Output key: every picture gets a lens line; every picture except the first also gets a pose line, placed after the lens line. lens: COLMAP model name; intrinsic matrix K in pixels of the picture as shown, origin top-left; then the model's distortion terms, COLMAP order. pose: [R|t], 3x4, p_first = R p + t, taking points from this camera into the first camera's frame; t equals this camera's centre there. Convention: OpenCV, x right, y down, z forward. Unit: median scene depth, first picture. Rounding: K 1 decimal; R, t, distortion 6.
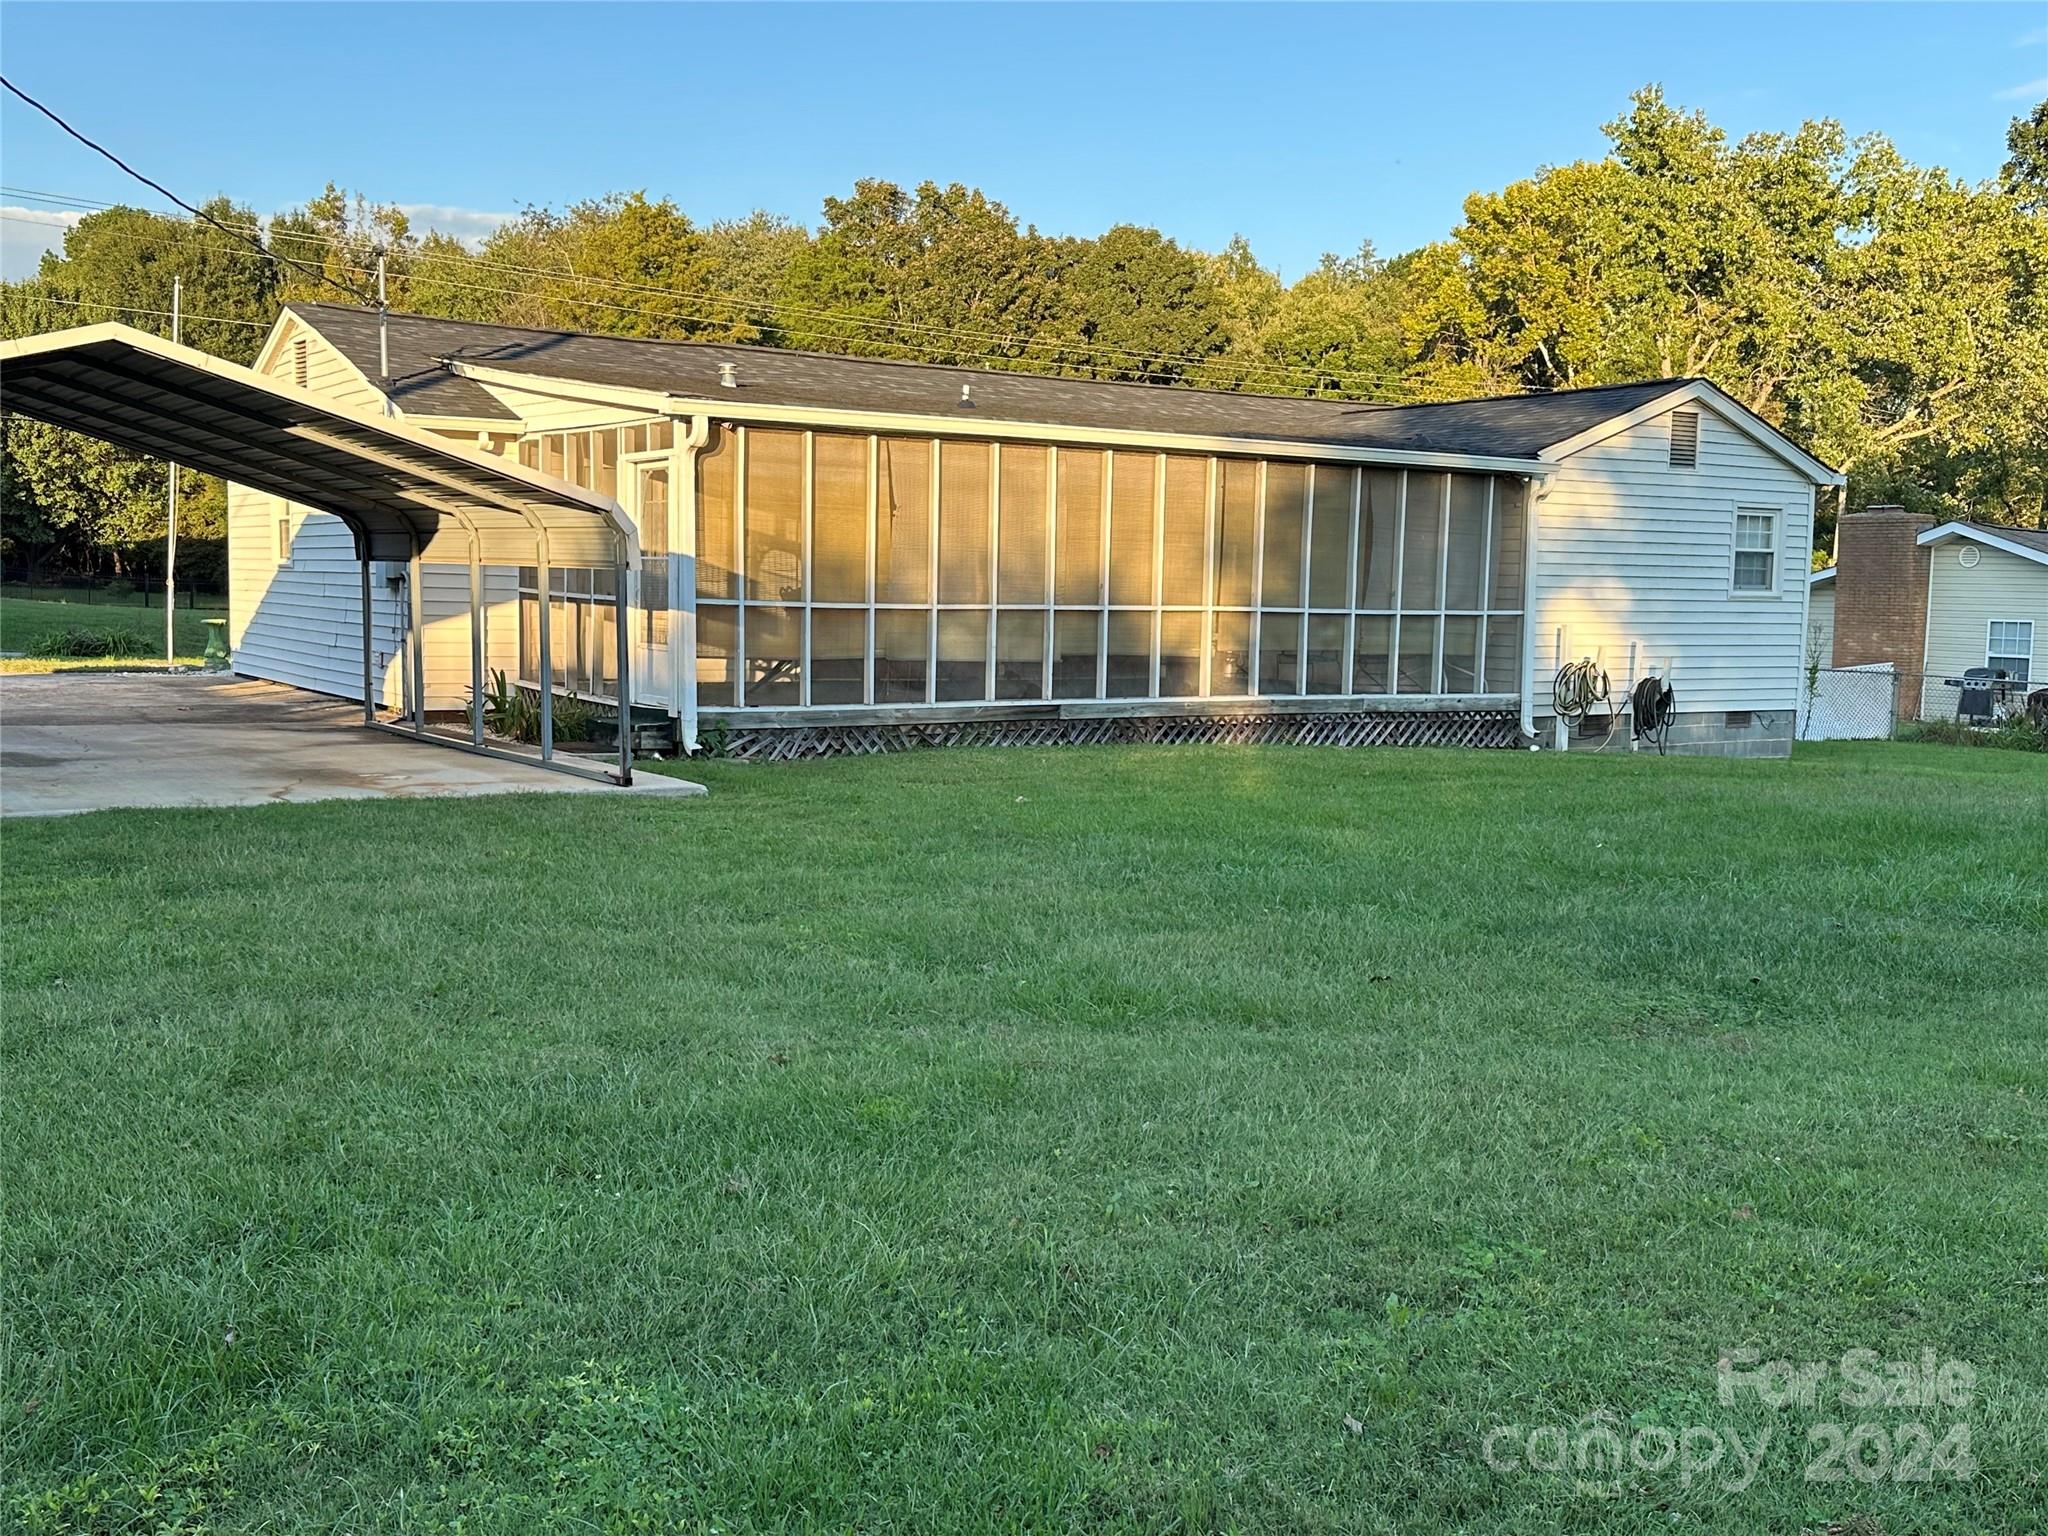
lens RADIAL K [[1998.5, 0, 1024.0], [0, 1998.5, 768.0], [0, 0, 1]] dist [0.016061, 0.006321]
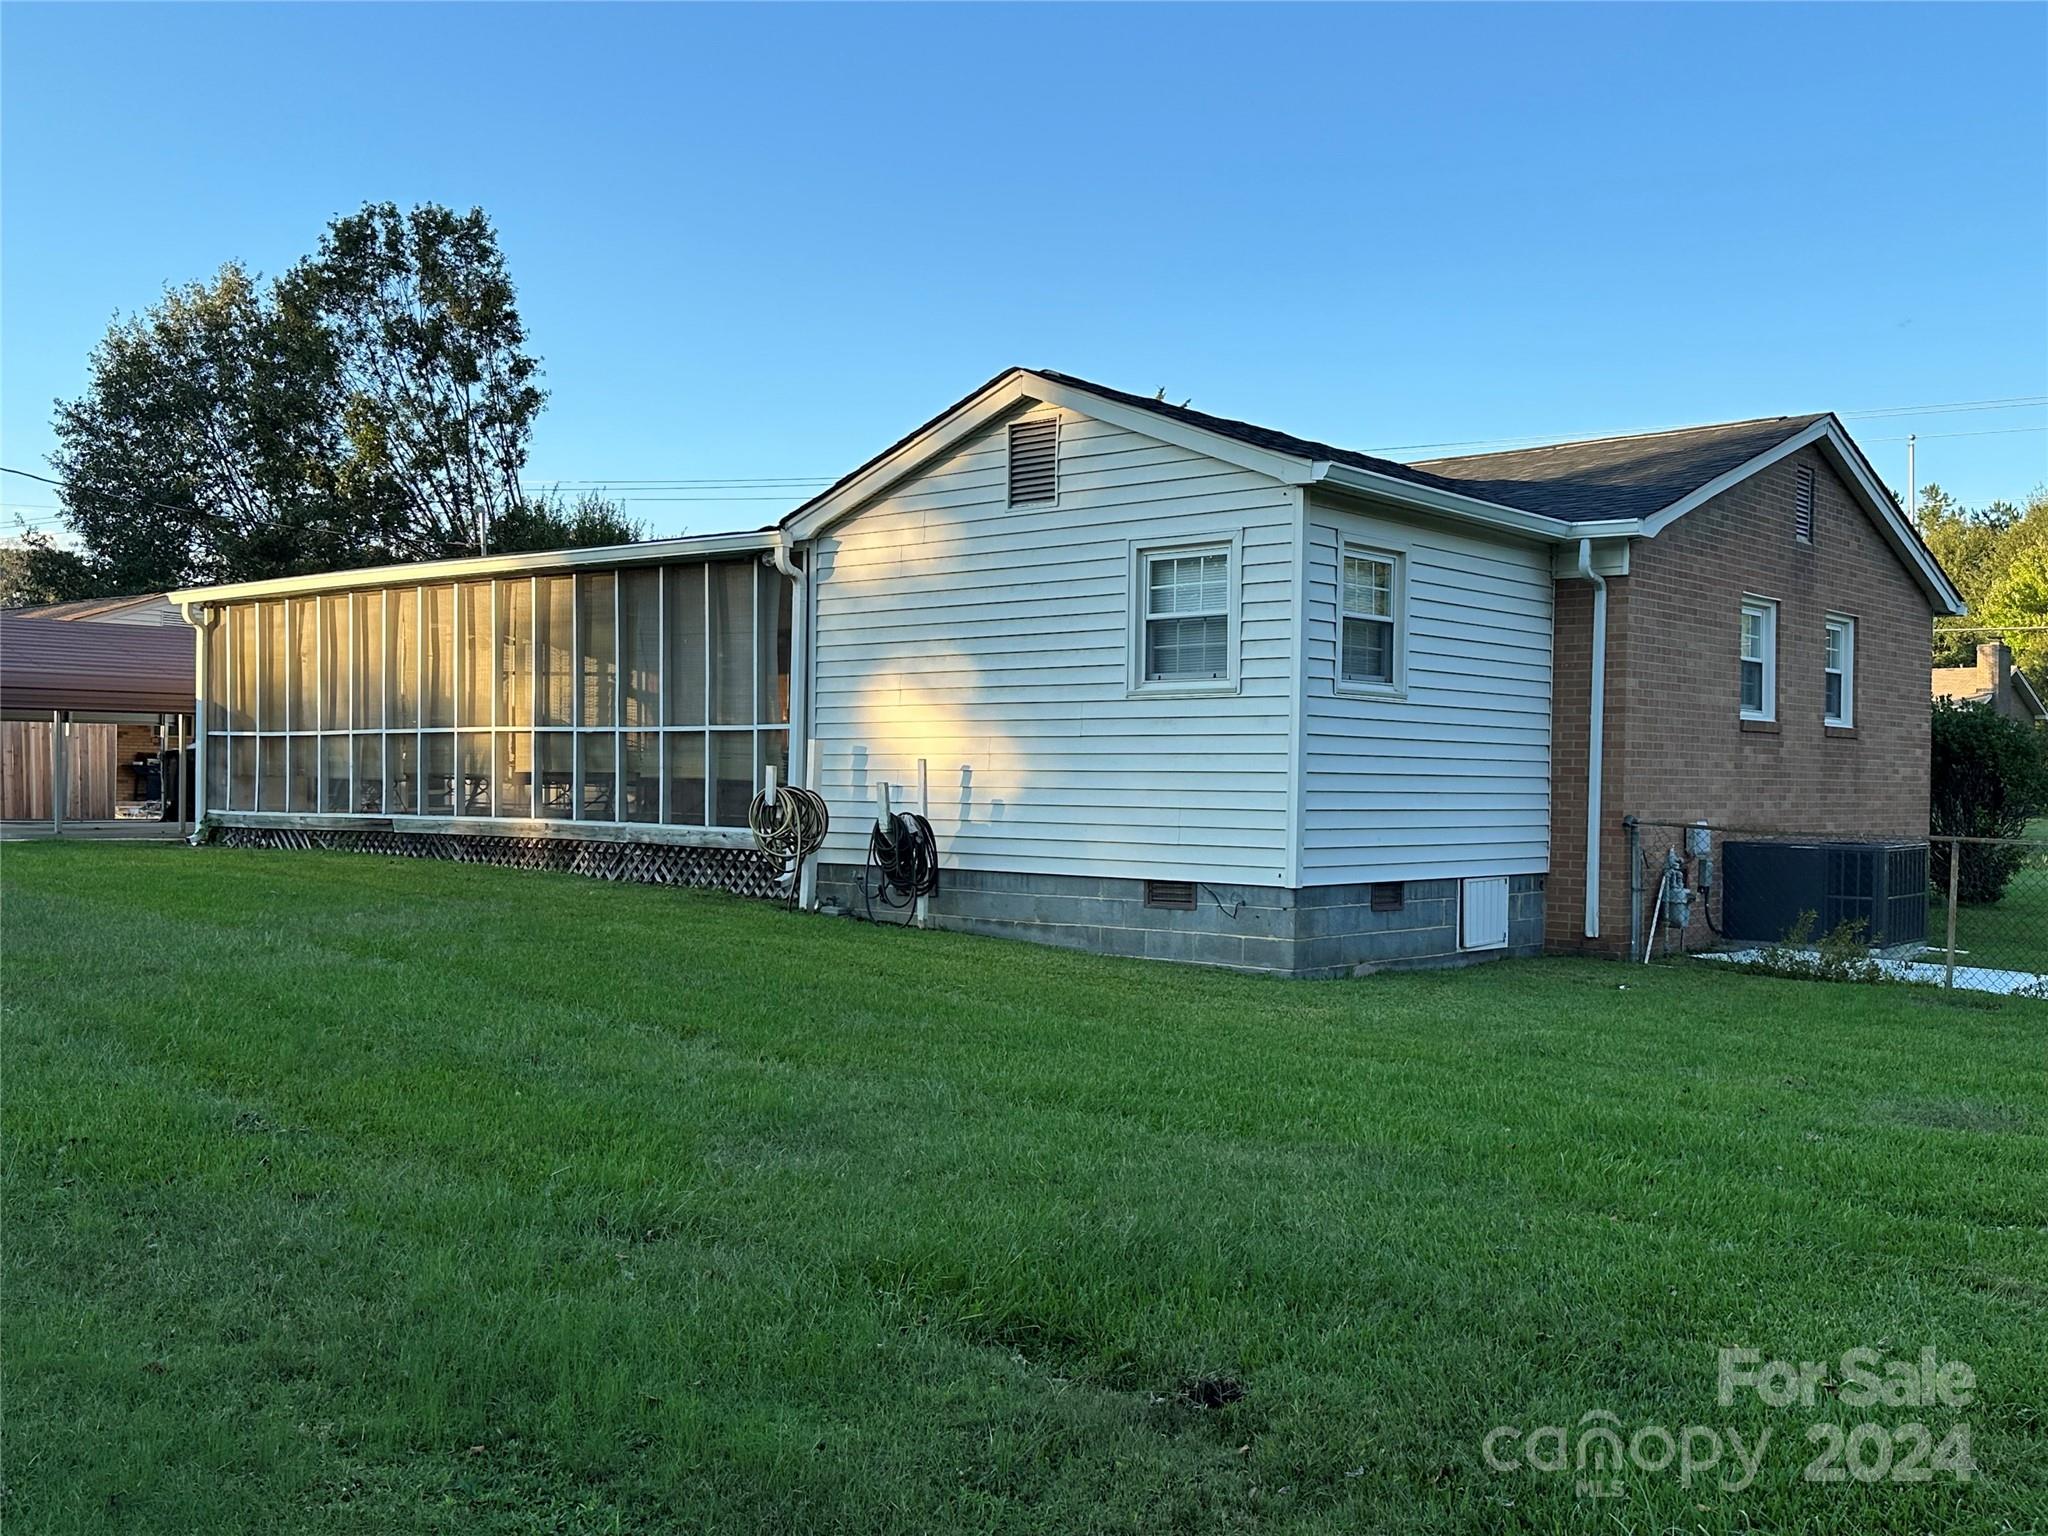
lens RADIAL K [[1998.5, 0, 1024.0], [0, 1998.5, 768.0], [0, 0, 1]] dist [0.016061, 0.006321]
pose [[0.304951, -0.020239, -0.952153, 1.044345], [-0.092720, 0.994394, -0.050833, -0.031645], [0.947844, 0.103785, 0.301364, 0.882611]]
